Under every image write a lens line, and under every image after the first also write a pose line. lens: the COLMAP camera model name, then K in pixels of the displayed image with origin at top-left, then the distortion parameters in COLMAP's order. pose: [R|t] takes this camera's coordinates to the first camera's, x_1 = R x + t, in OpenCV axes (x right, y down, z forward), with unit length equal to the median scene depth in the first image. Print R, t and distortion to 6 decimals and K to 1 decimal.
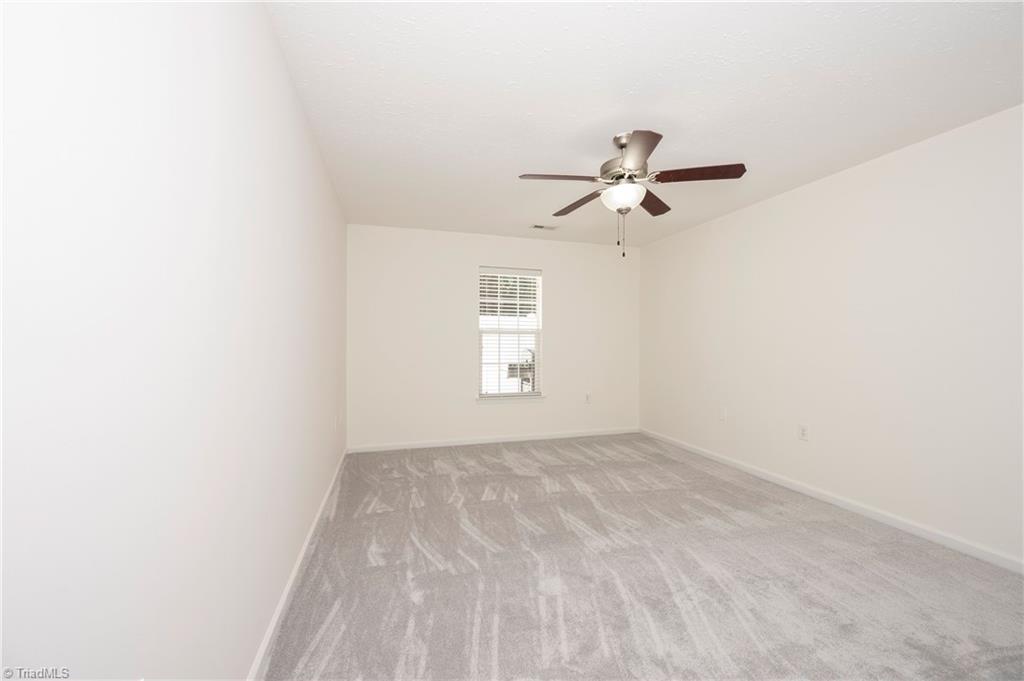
lens RADIAL K [[403.6, 0, 512.8], [0, 403.6, 340.6], [0, 0, 1]] dist [0.000108, -0.000095]
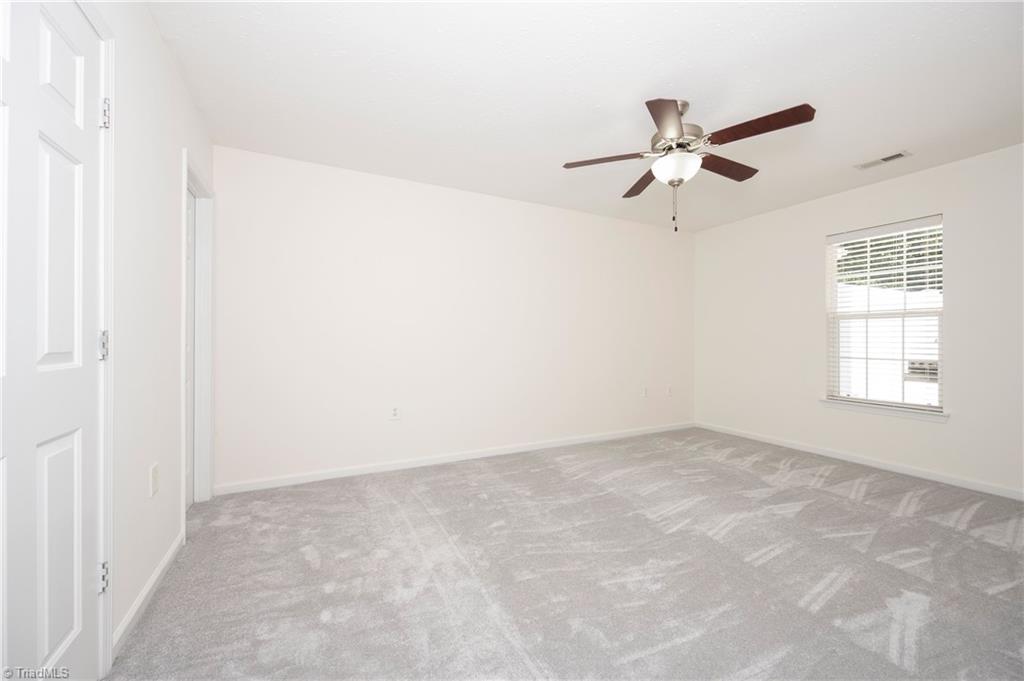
lens RADIAL K [[403.6, 0, 512.8], [0, 403.6, 340.6], [0, 0, 1]] dist [0.000108, -0.000095]
pose [[0.180392, -0.000441, -0.983595, 0.581394], [-0.001043, 0.999999, -0.000639, 0.025546], [0.983594, 0.001141, 0.180391, 0.231361]]
